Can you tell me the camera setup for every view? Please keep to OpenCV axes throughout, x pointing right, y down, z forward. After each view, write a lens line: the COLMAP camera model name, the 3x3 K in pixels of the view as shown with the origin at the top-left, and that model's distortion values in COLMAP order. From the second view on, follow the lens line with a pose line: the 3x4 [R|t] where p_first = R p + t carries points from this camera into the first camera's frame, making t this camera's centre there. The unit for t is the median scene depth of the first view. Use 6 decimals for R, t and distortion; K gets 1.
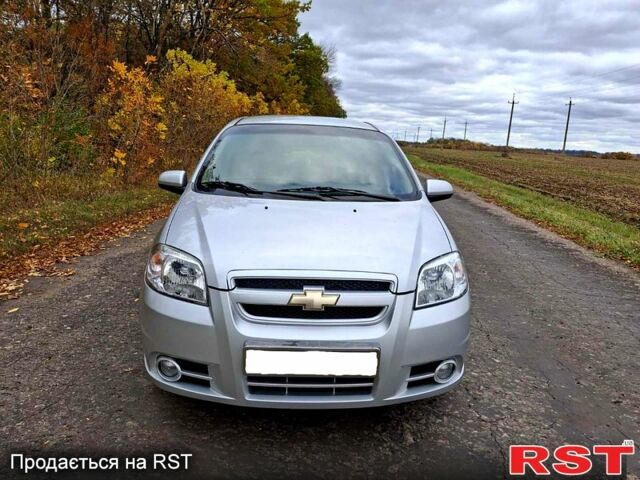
lens RADIAL K [[486.5, 0, 320.0], [0, 486.5, 240.0], [0, 0, 1]] dist [-0.007335, -0.000896]
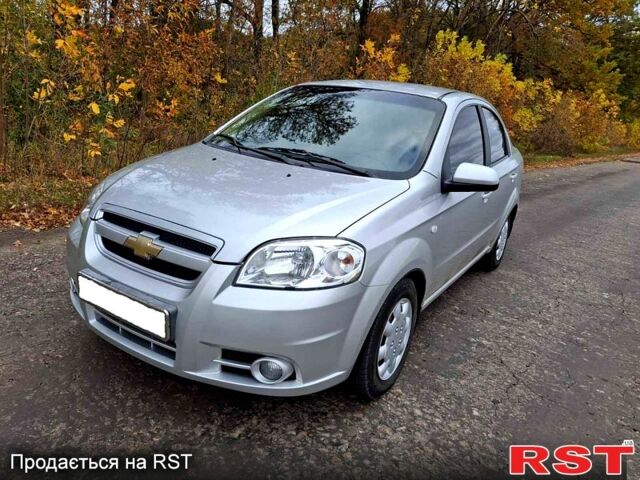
lens RADIAL K [[486.5, 0, 320.0], [0, 486.5, 240.0], [0, 0, 1]] dist [-0.007335, -0.000896]
pose [[0.817006, 0.202666, -0.539840, 0.568774], [-0.191121, 0.978456, 0.078085, -0.022843], [0.544035, 0.039379, 0.838138, 0.266218]]
